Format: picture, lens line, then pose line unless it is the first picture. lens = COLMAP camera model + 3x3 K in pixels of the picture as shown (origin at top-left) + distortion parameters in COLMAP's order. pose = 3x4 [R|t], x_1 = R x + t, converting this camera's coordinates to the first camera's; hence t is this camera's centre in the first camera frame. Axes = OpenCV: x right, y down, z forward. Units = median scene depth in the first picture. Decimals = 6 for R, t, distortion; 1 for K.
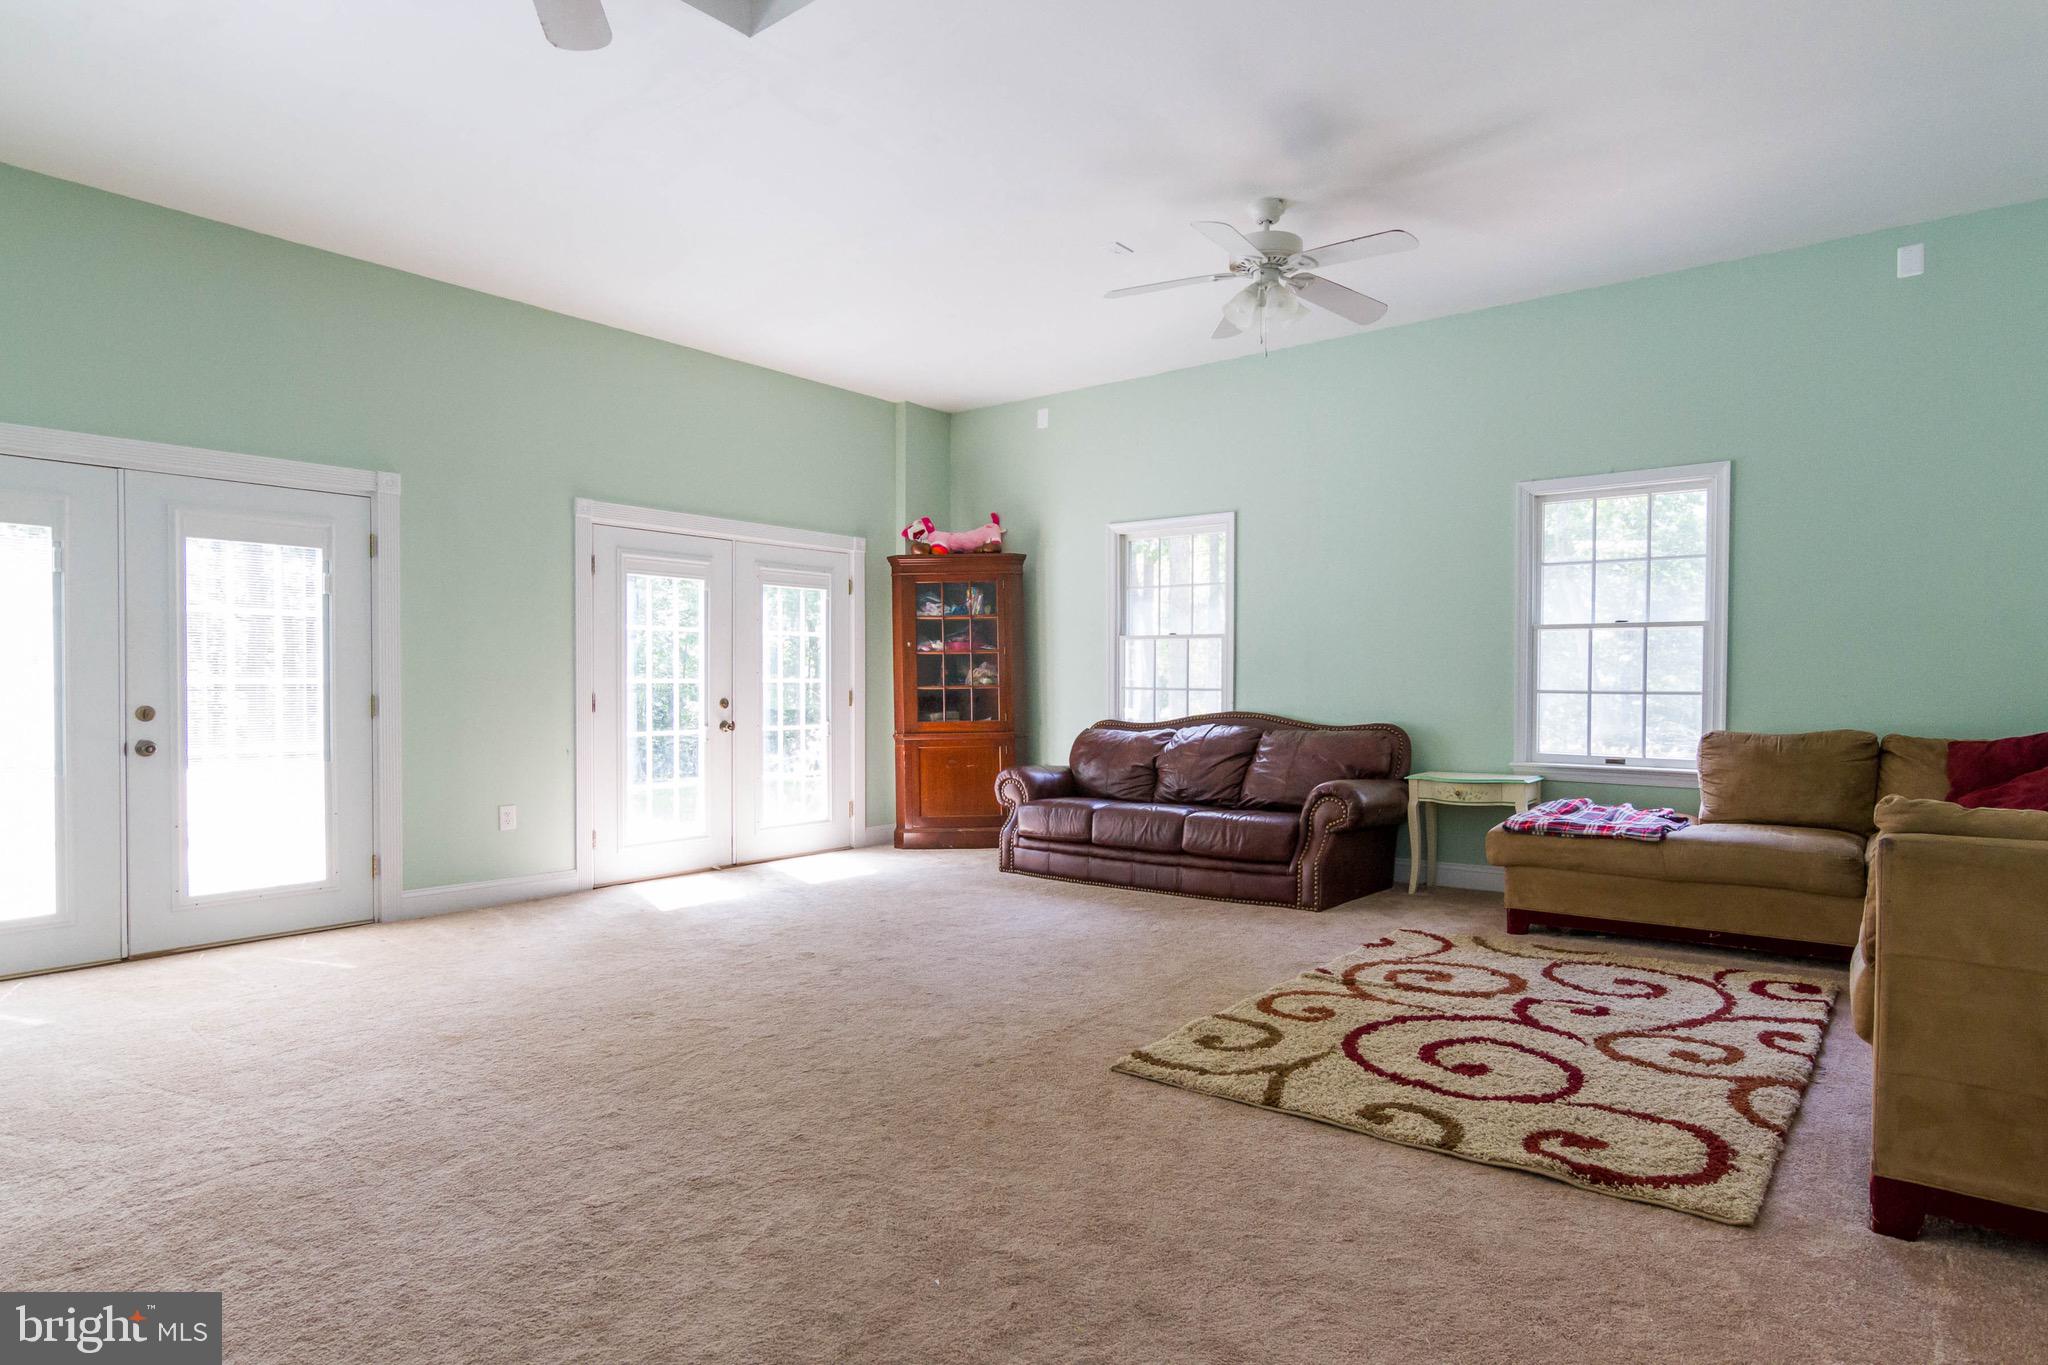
lens RADIAL K [[1015.3, 0, 1025.3], [0, 1015.3, 712.5], [0, 0, 1]] dist [0.000961, 0.000305]
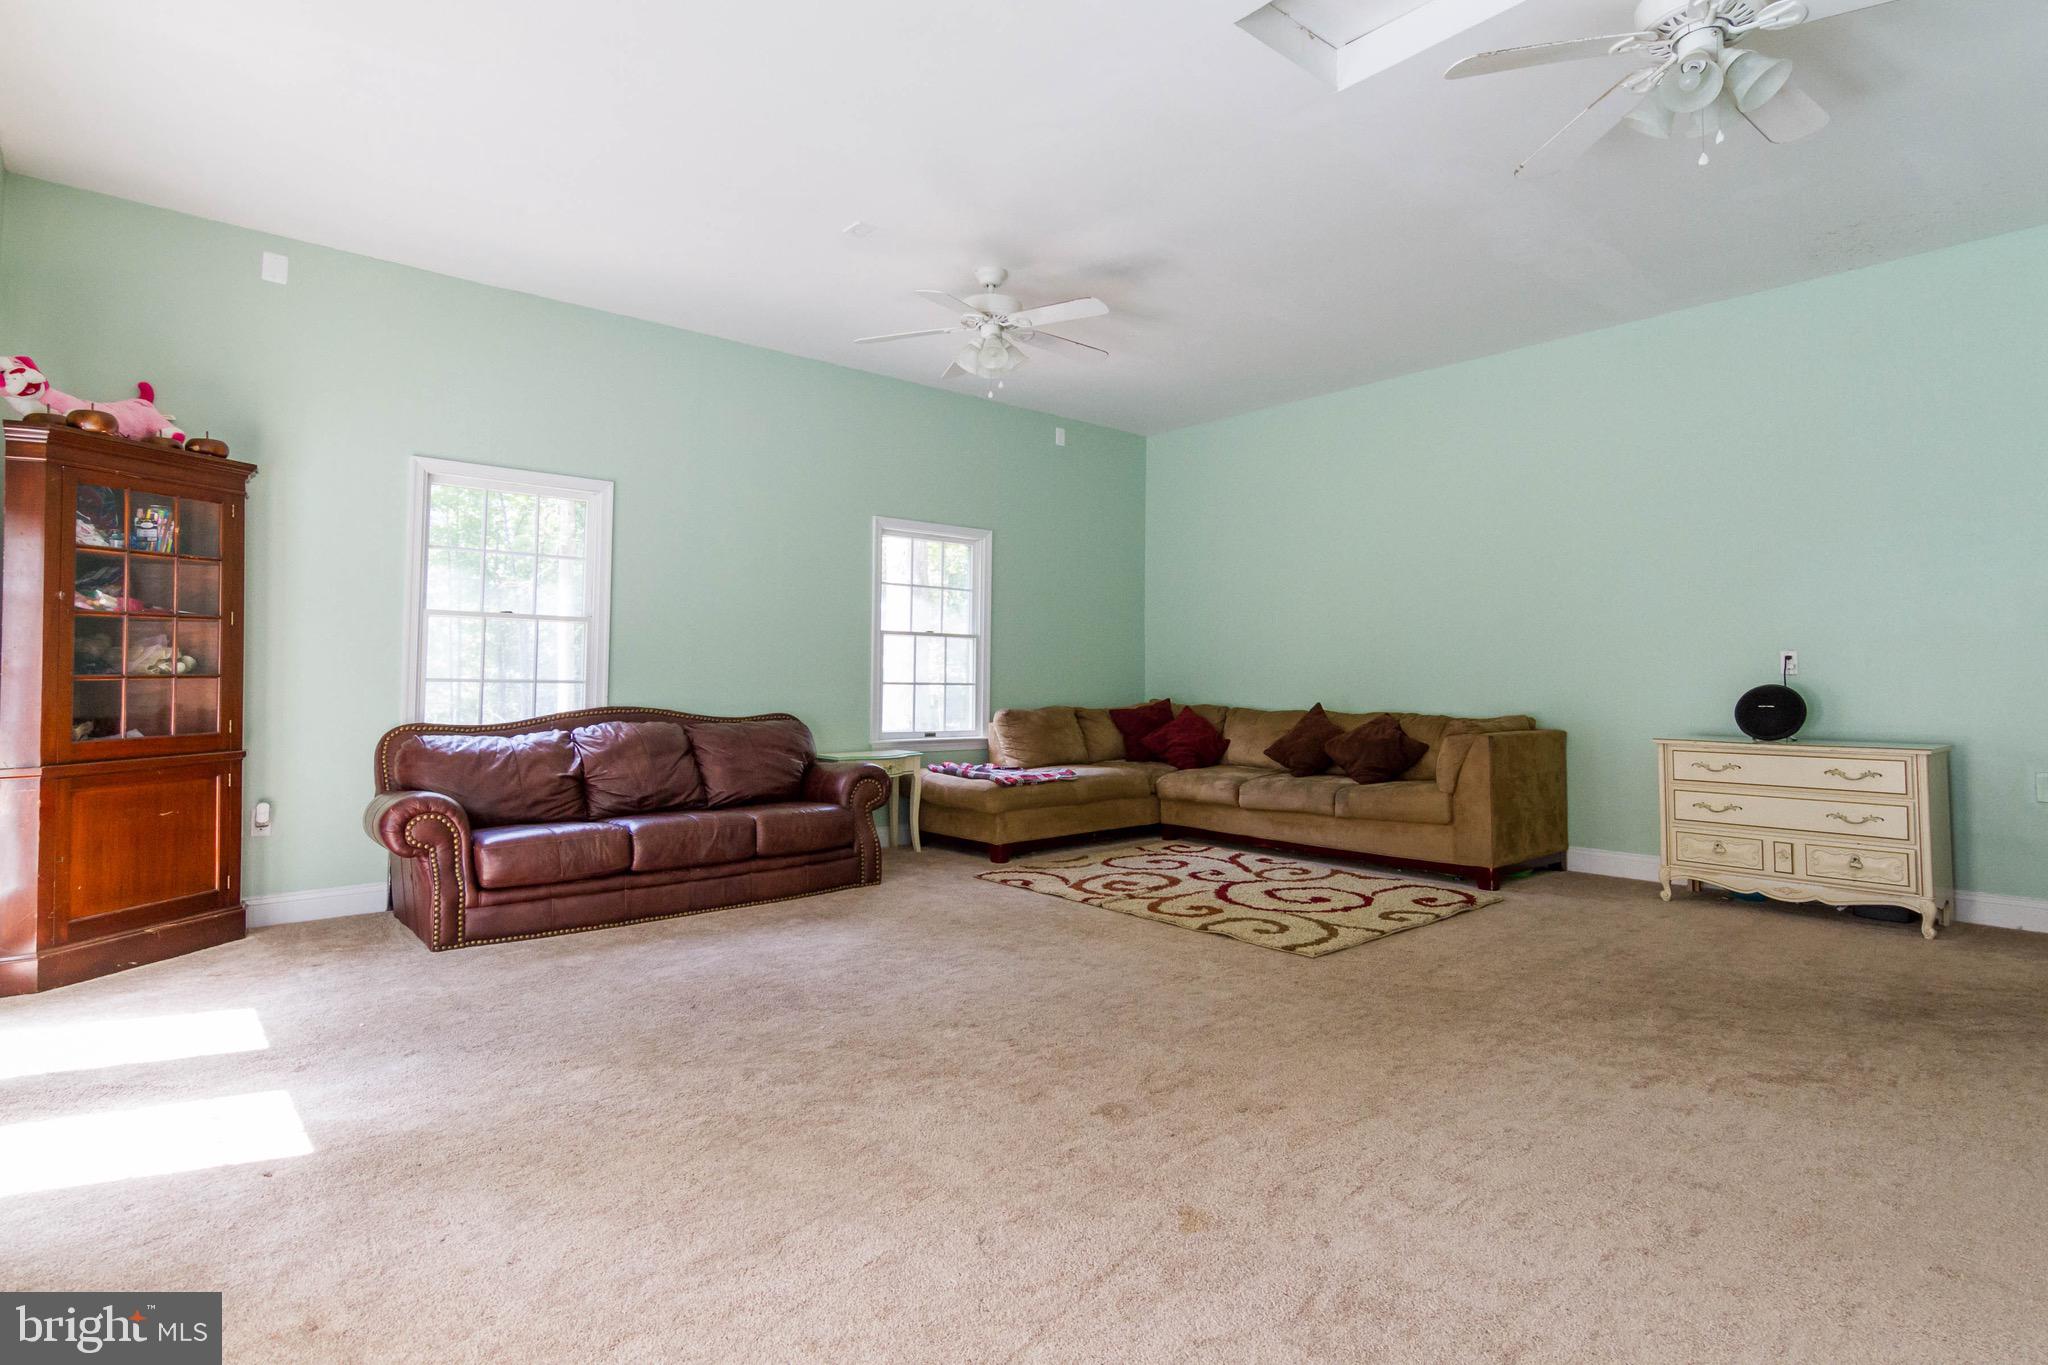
lens RADIAL K [[1042.7, 0, 1024.0], [0, 1042.7, 682.5], [0, 0, 1]] dist [0.000609, 0.000070]
pose [[0.224021, -0.003030, 0.974580, -0.717996], [0.017634, 0.999844, -0.000945, -0.017253], [-0.974425, 0.017398, 0.224039, 0.538538]]
